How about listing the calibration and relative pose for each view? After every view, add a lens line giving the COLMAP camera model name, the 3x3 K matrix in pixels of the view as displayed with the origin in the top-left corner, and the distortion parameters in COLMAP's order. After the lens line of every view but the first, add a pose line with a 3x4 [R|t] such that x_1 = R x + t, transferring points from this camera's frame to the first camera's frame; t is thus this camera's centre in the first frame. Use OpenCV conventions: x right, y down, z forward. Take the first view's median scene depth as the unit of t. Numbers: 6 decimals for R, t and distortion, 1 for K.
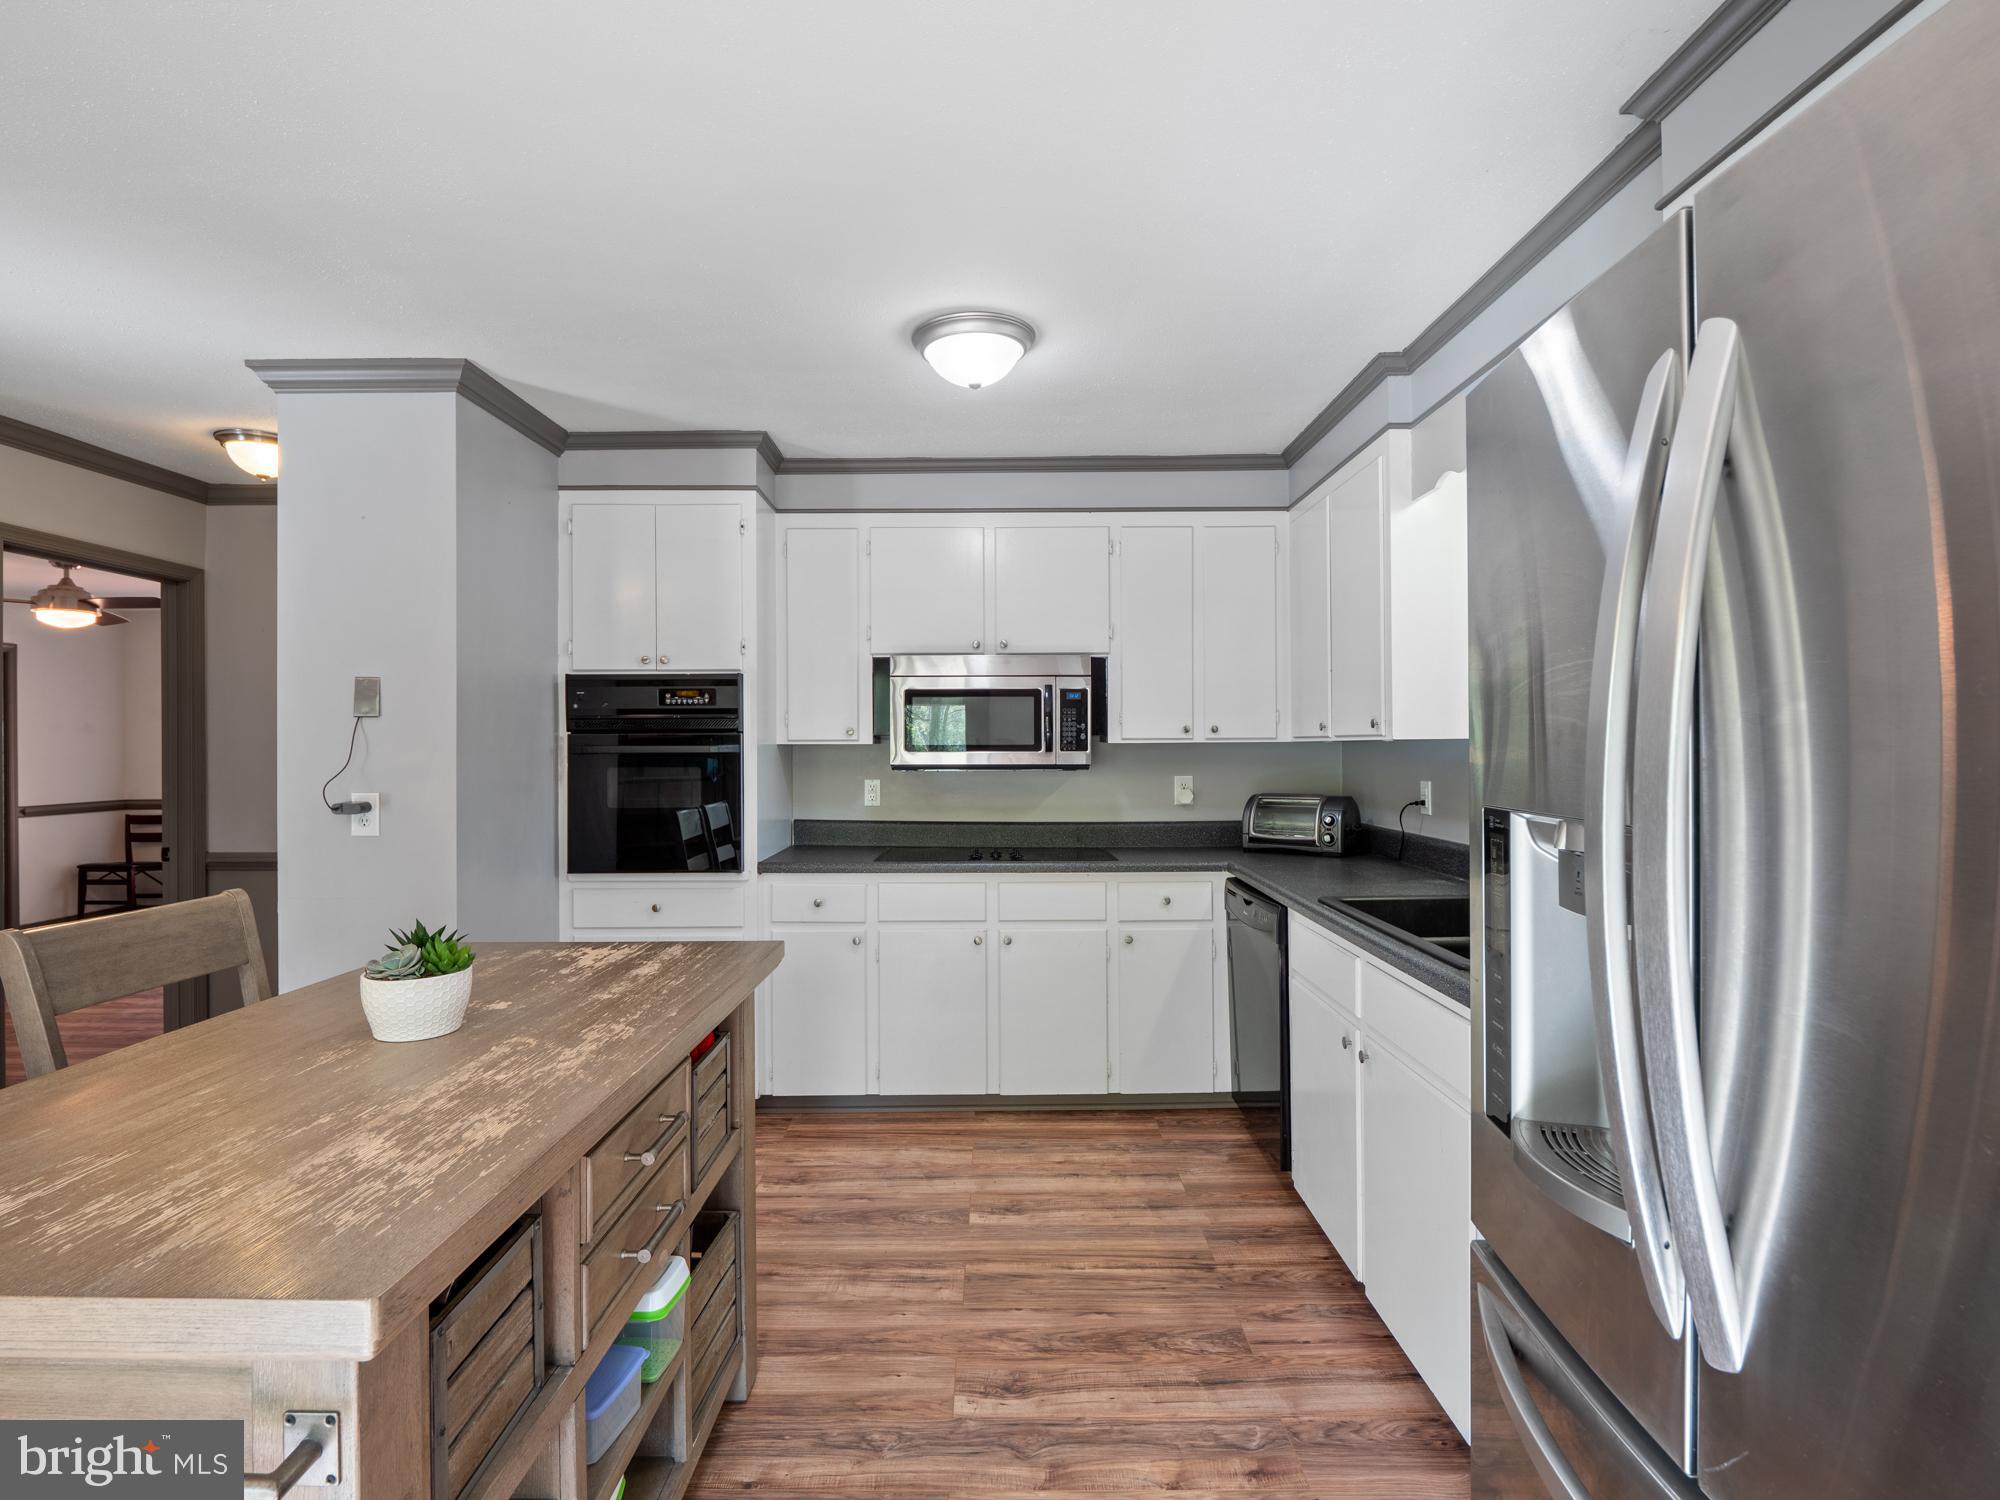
lens RADIAL K [[982.1, 0, 995.0], [0, 982.1, 743.7], [0, 0, 1]] dist [0.000323, -0.011429]
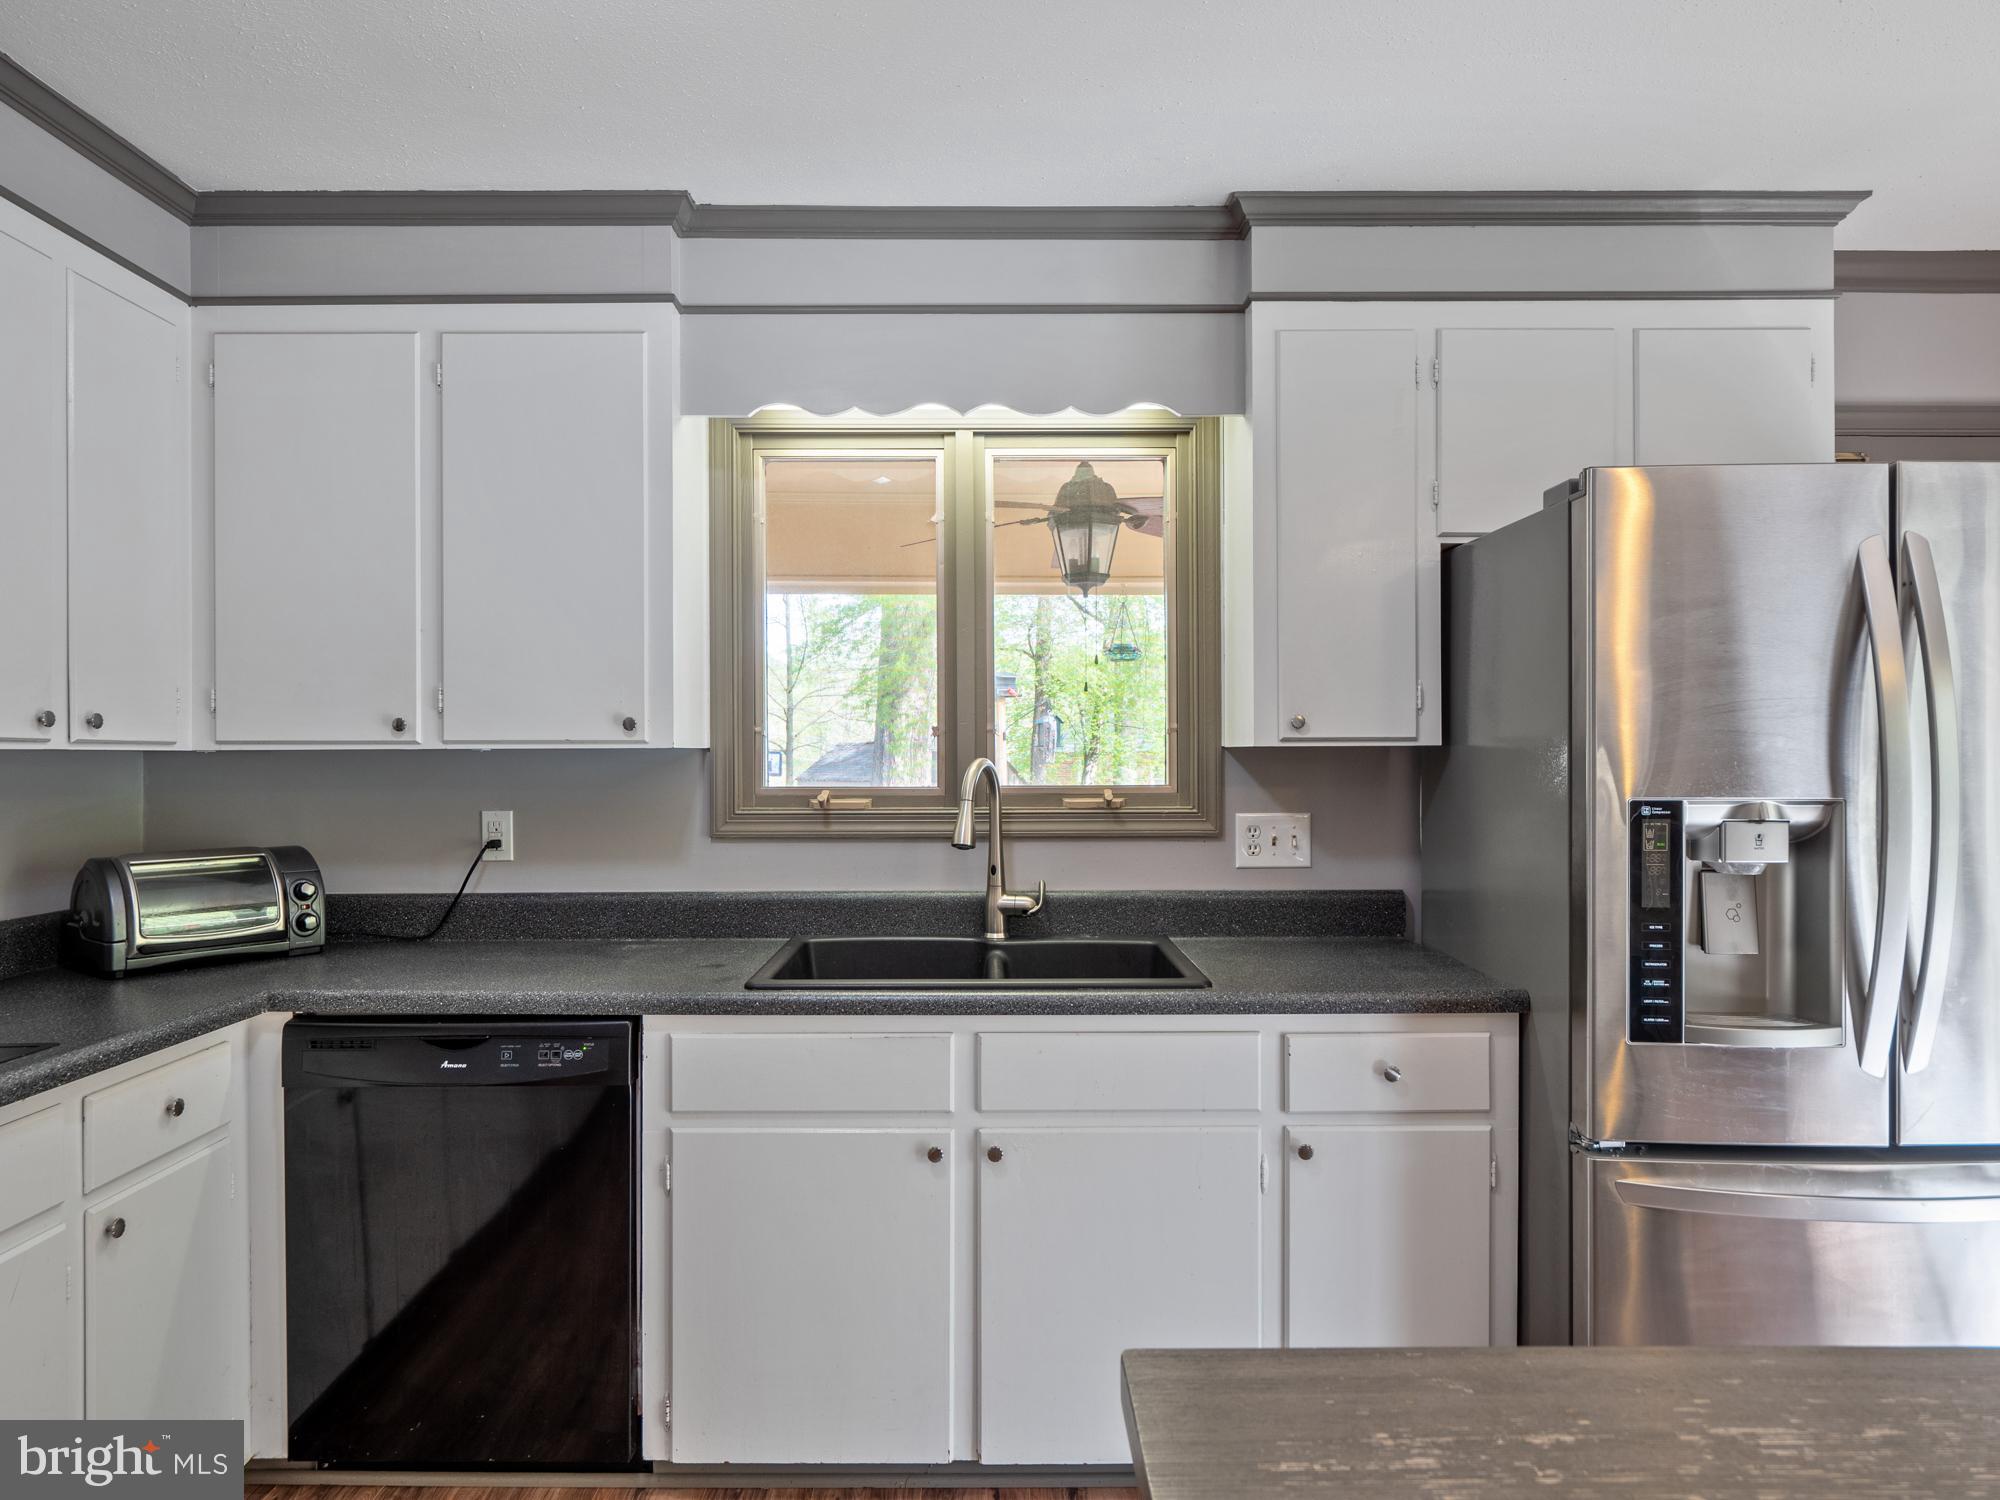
lens RADIAL K [[1201.8, 0, 979.2], [0, 1201.8, 746.3], [0, 0, 1]] dist [-0.001728, -0.000004]
pose [[-0.007132, 0.015208, 0.999859, -0.372066], [0.000558, 0.999884, -0.015205, 0.006583], [-0.999974, 0.000449, -0.007140, 0.653749]]
